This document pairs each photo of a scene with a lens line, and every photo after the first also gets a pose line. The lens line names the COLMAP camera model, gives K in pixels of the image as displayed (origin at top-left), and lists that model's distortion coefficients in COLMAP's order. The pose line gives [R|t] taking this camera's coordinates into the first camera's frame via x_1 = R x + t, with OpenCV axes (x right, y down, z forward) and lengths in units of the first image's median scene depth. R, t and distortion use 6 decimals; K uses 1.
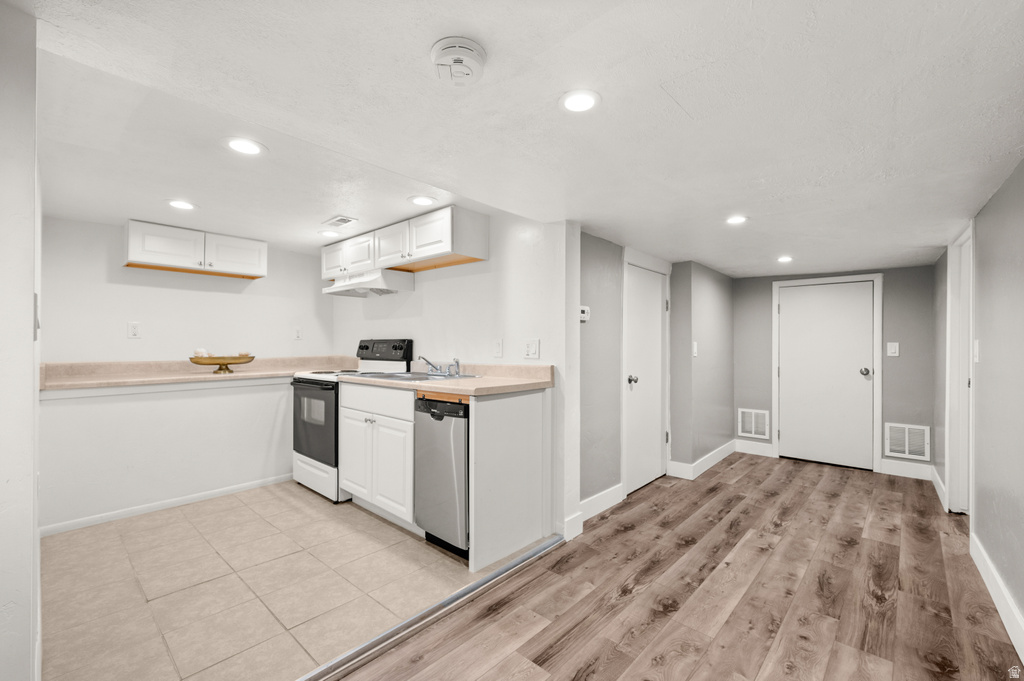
lens RADIAL K [[449.5, 0, 566.3], [0, 449.5, 335.3], [0, 0, 1]] dist [0.002835, 0.000167]
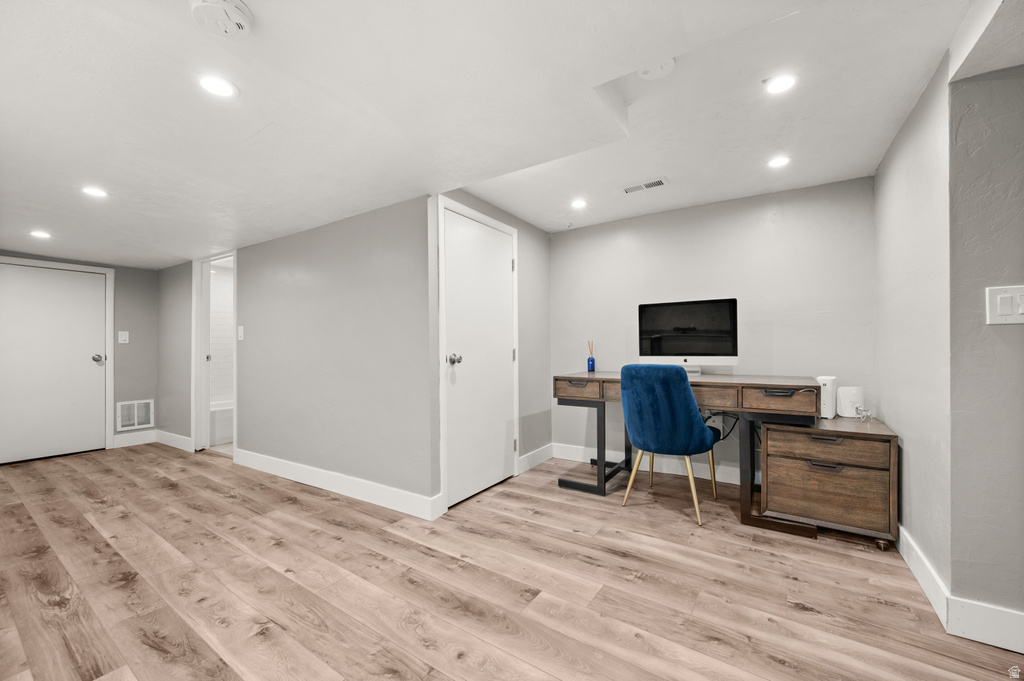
lens RADIAL K [[405.7, 0, 511.8], [0, 405.7, 344.1], [0, 0, 1]] dist [-0.002328, 0.000482]
pose [[-0.131106, 0.005061, 0.991355, -0.604632], [0.001048, 0.999987, -0.004967, 0.077181], [-0.991368, 0.000388, -0.131109, 0.221402]]
